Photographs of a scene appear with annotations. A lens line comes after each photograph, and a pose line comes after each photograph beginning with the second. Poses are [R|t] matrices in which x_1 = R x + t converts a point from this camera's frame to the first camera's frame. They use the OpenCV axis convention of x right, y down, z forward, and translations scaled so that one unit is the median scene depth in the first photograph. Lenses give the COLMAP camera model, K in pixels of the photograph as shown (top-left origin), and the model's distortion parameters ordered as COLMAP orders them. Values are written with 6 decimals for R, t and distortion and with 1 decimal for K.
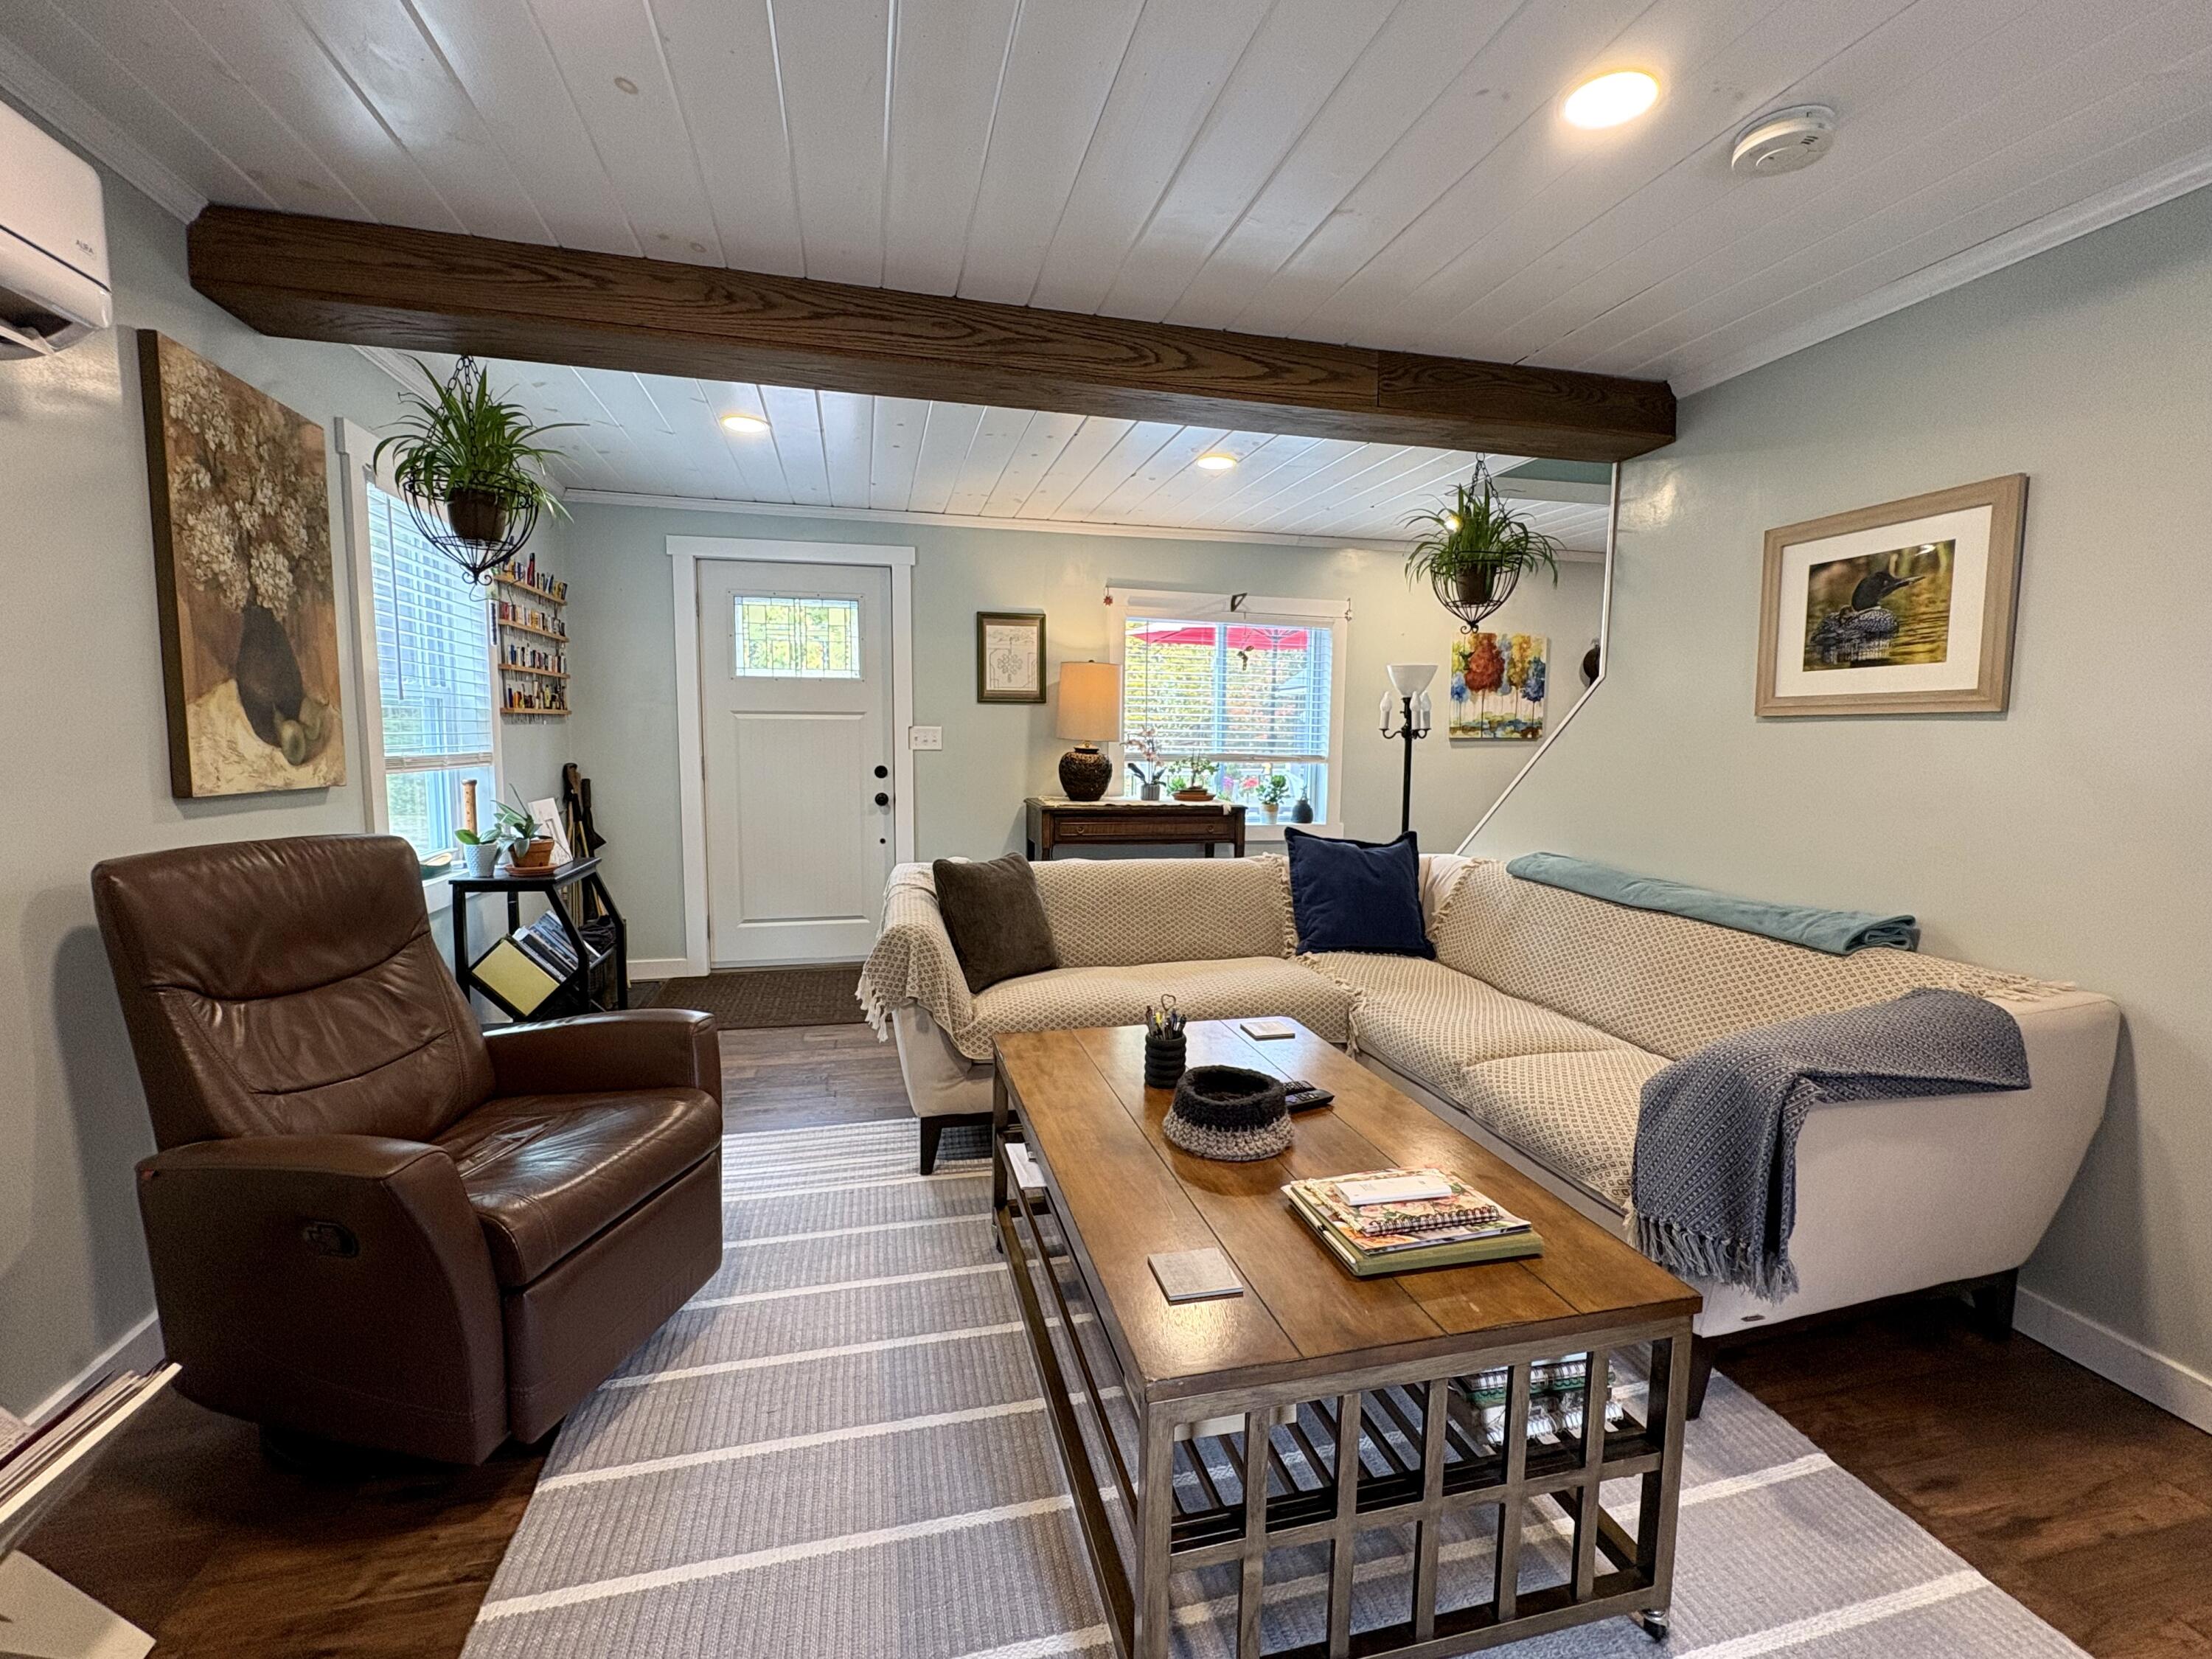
lens RADIAL K [[971.0, 0, 1111.0], [0, 971.0, 822.3], [0, 0, 1]] dist [-0.000582, -0.000100]
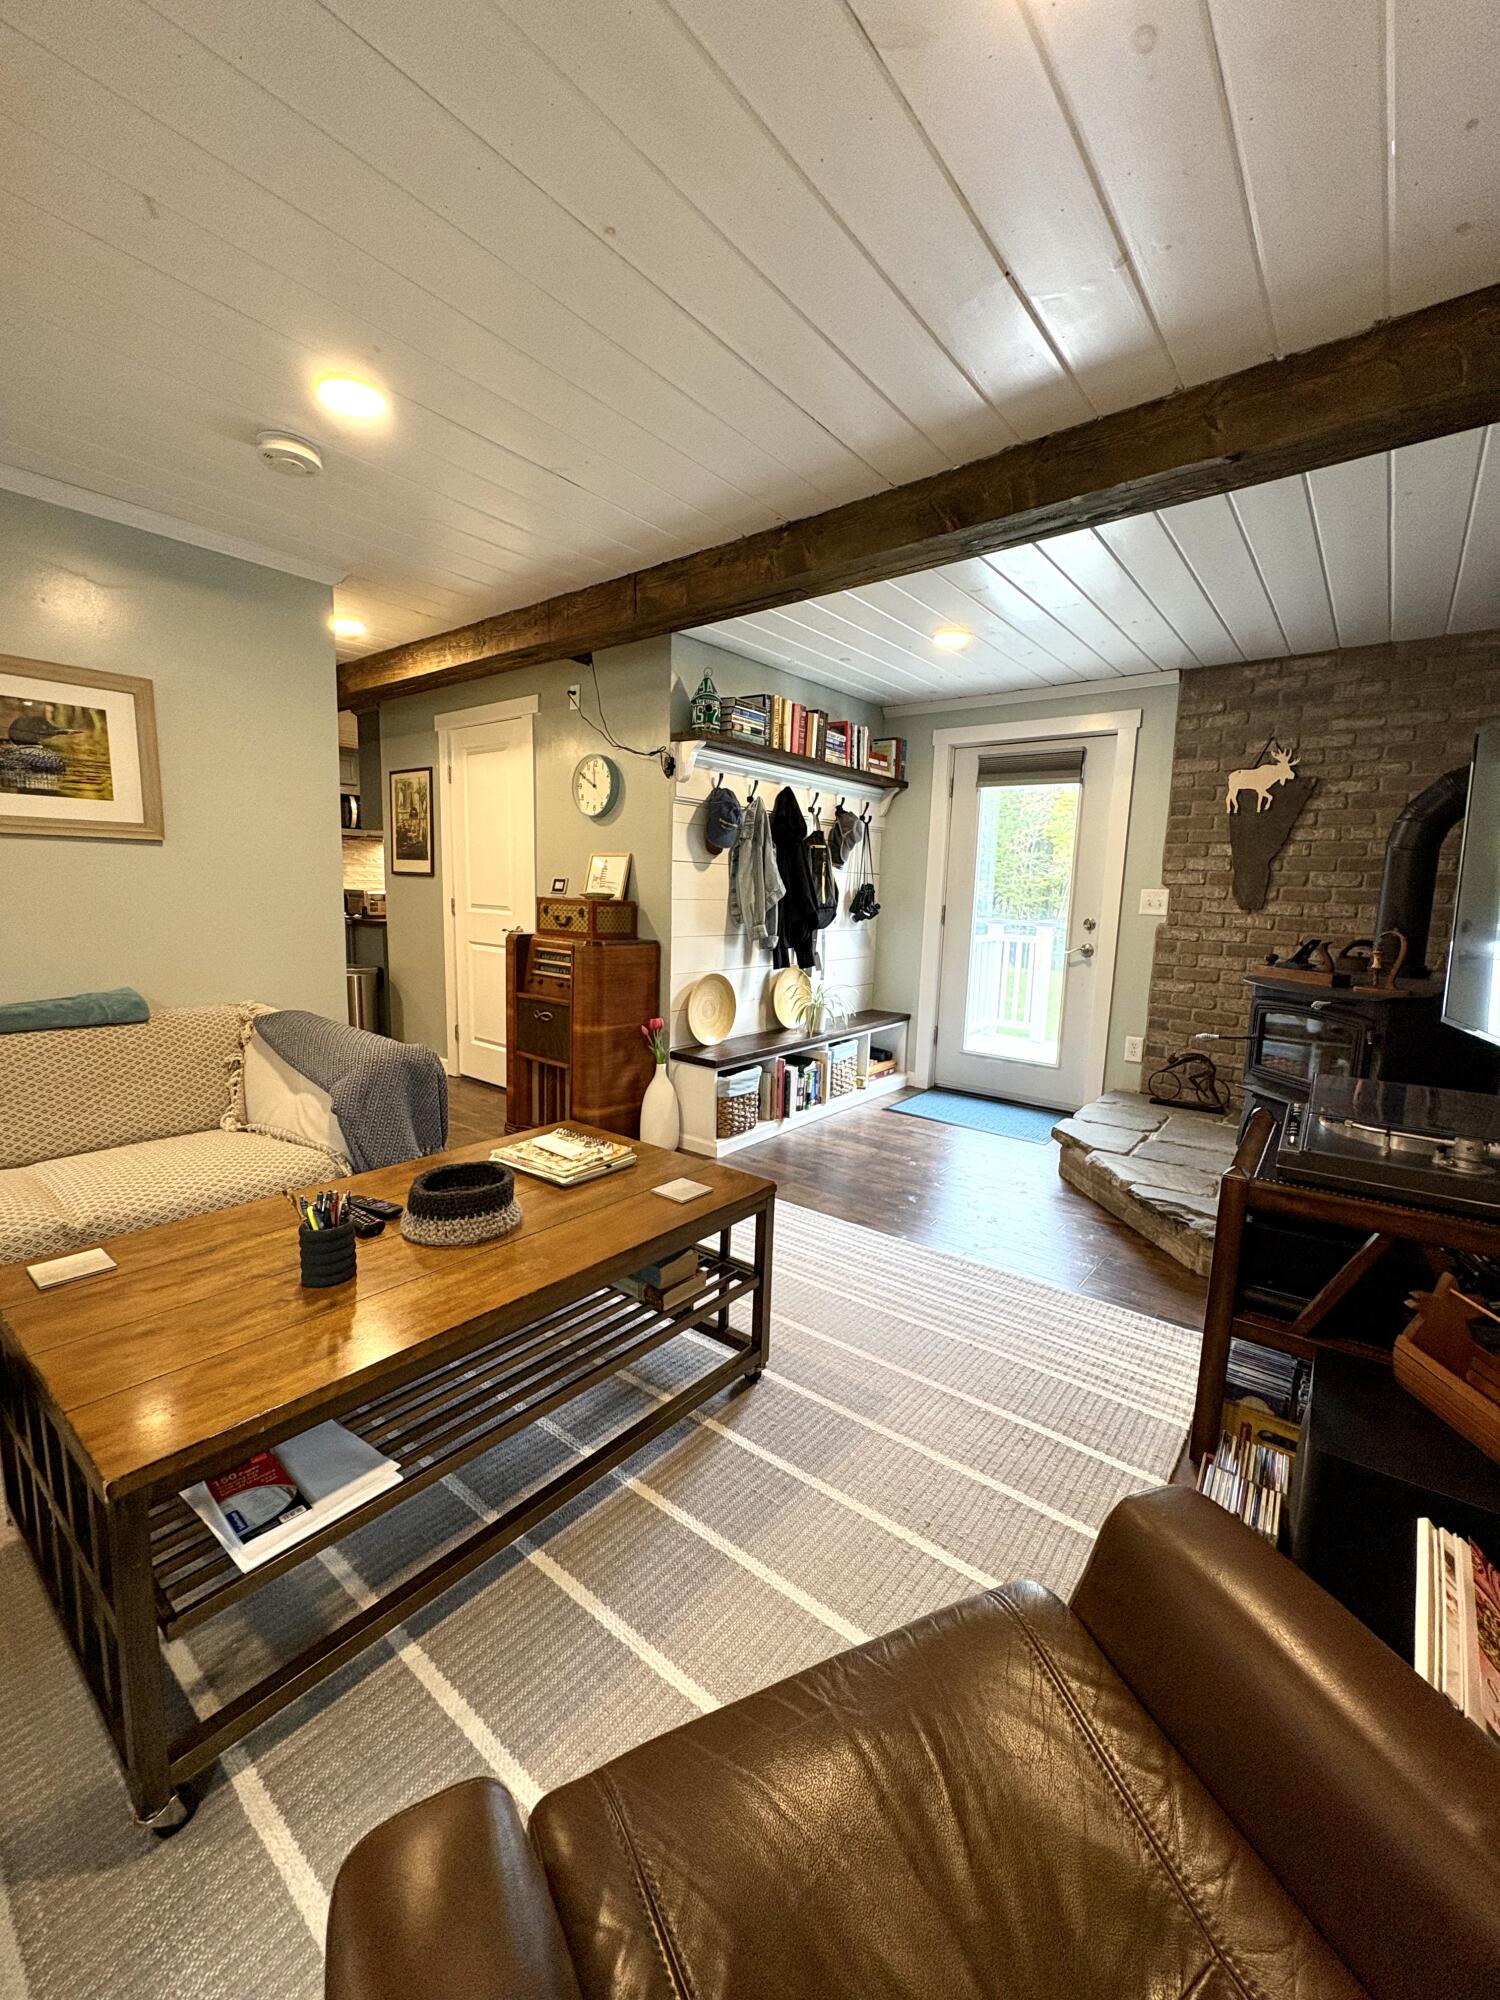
lens RADIAL K [[806.5, 0, 754.6], [0, 806.5, 997.7], [0, 0, 1]] dist [0.002362, 0.000092]
pose [[-0.610574, -0.141185, 0.779273, -0.596099], [0.042101, 0.976803, 0.209960, -0.090271], [-0.790840, 0.161004, -0.590466, 0.954753]]
